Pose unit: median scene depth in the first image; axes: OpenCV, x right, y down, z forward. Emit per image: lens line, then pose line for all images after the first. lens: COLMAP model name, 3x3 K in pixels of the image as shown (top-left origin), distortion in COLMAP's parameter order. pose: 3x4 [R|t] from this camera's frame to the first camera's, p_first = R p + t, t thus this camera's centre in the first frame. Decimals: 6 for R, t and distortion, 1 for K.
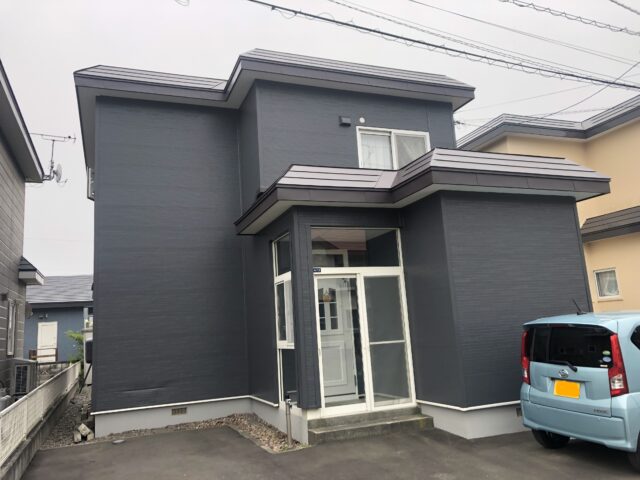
lens RADIAL K [[526.7, 0, 320.0], [0, 526.7, 240.0], [0, 0, 1]] dist [-0.003842, -0.000548]
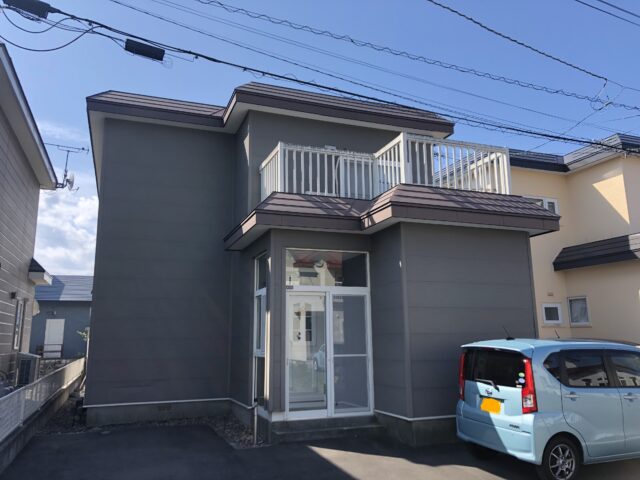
lens RADIAL K [[519.4, 0, 320.0], [0, 519.4, 240.0], [0, 0, 1]] dist [-0.001764, -0.006842]
pose [[0.998715, 0.047312, -0.018163, 0.071448], [-0.047652, 0.998687, -0.018784, -0.024888], [0.017250, 0.019625, 0.999659, -0.096645]]
